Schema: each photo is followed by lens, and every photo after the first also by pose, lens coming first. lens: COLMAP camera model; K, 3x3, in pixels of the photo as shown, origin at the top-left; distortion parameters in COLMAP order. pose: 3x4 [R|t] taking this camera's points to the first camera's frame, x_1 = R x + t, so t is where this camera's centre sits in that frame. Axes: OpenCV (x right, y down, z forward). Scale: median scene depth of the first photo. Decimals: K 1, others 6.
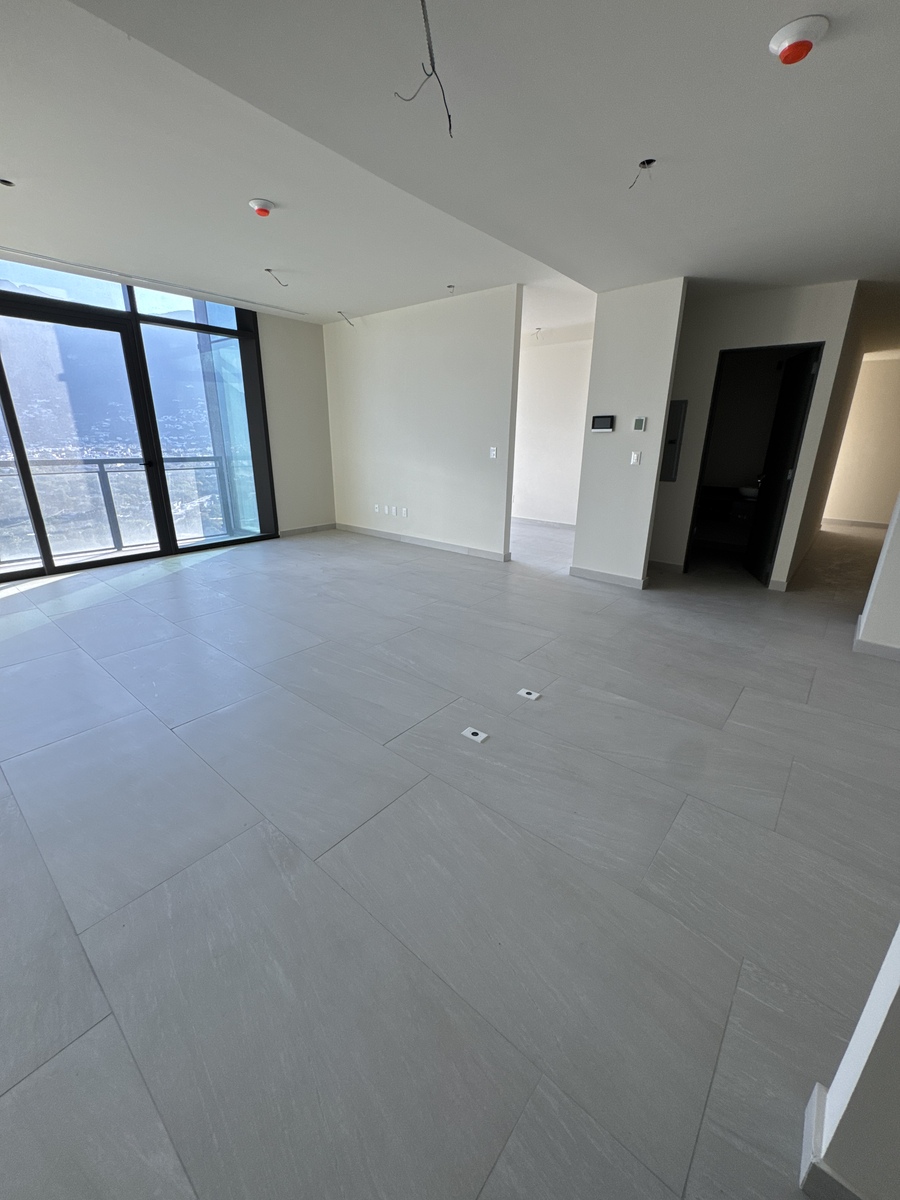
lens RADIAL K [[481.5, 0, 449.5], [0, 481.5, 598.8], [0, 0, 1]] dist [-0.005623, 0.000890]
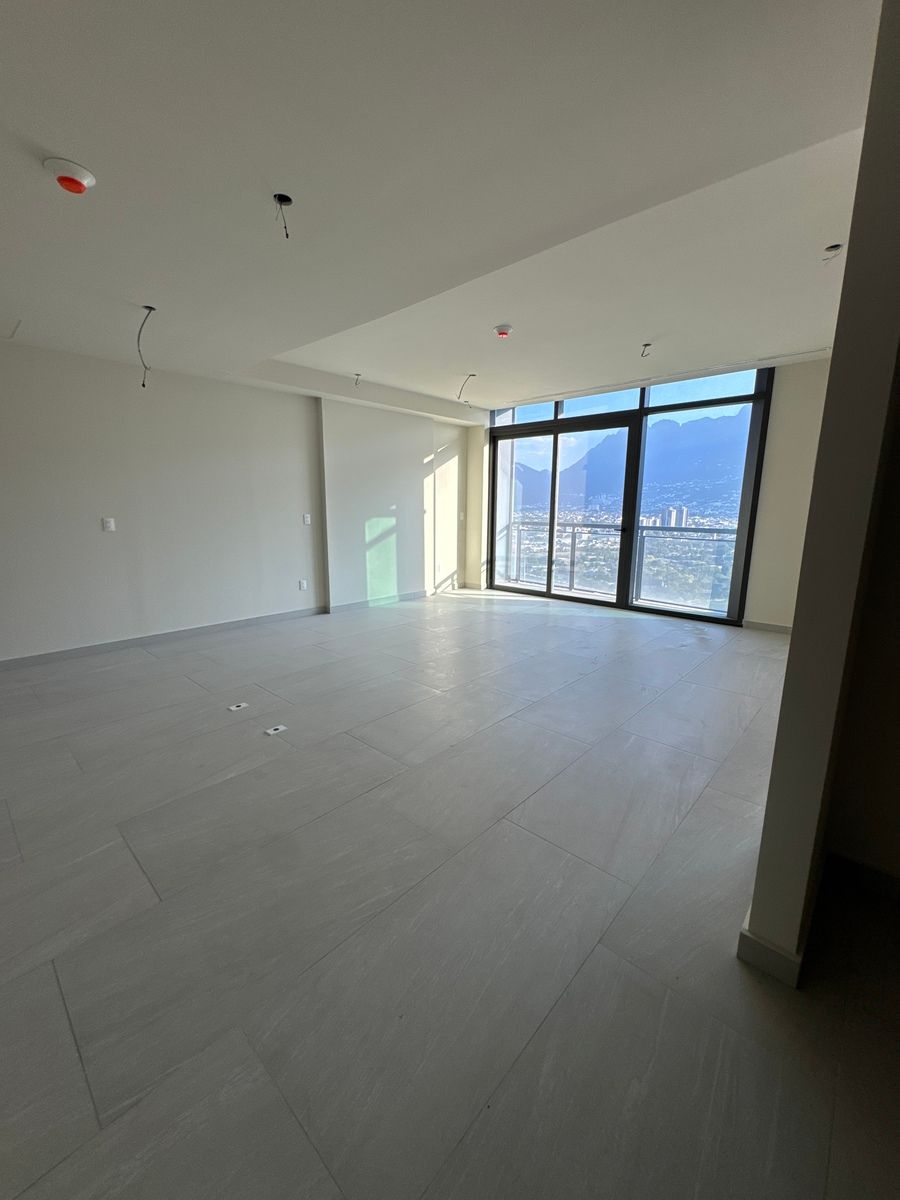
lens RADIAL K [[481.5, 0, 447.2], [0, 481.5, 595.7], [0, 0, 1]] dist [-0.005623, 0.000890]
pose [[-0.048008, 0.174358, -0.983511, 0.713557], [-0.325978, 0.928000, 0.180429, -0.248085], [0.944158, 0.329265, 0.012285, 0.770491]]
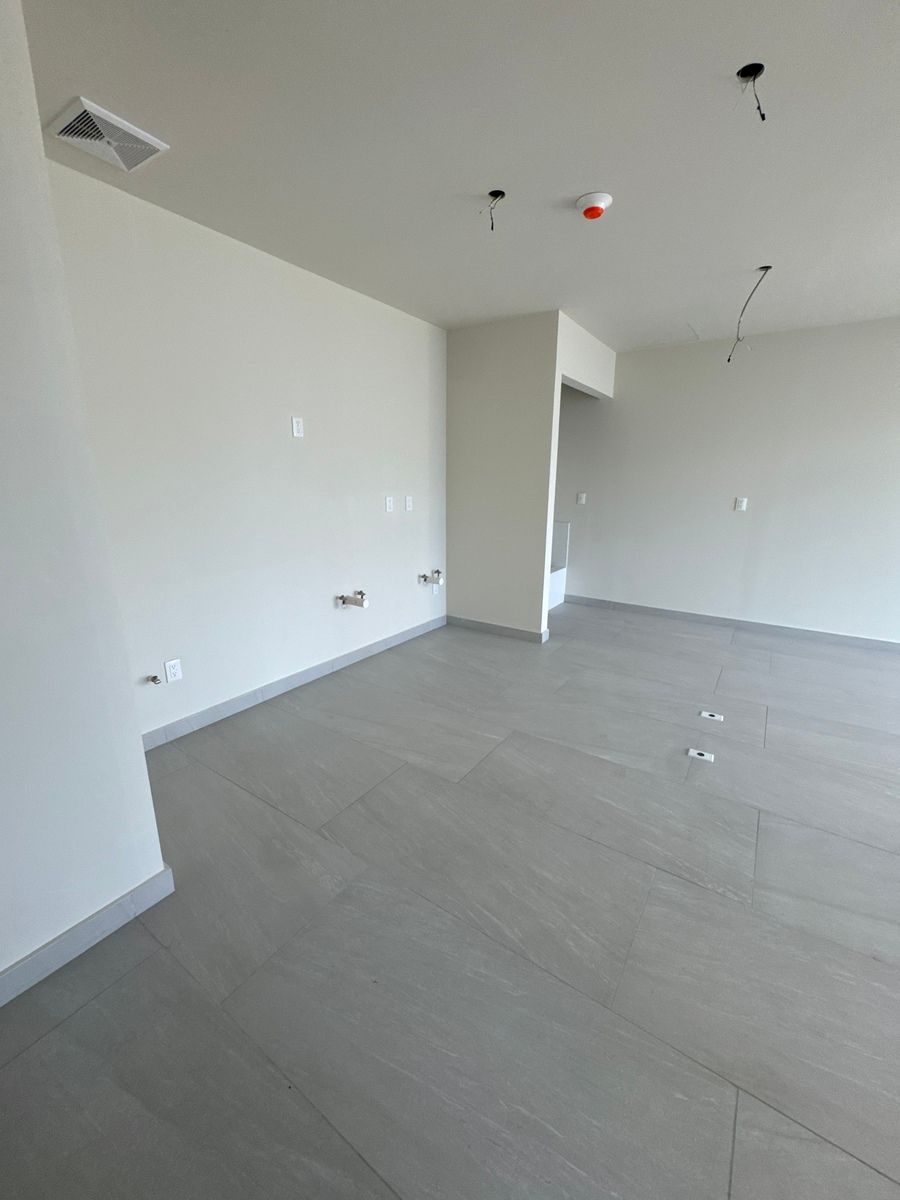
lens RADIAL K [[481.5, 0, 448.9], [0, 481.5, 594.3], [0, 0, 1]] dist [-0.005623, 0.000890]
pose [[-0.994445, 0.005663, -0.105102, 0.455071], [-0.051844, 0.842667, 0.535933, -0.325339], [0.091601, 0.538405, -0.837693, 0.961430]]
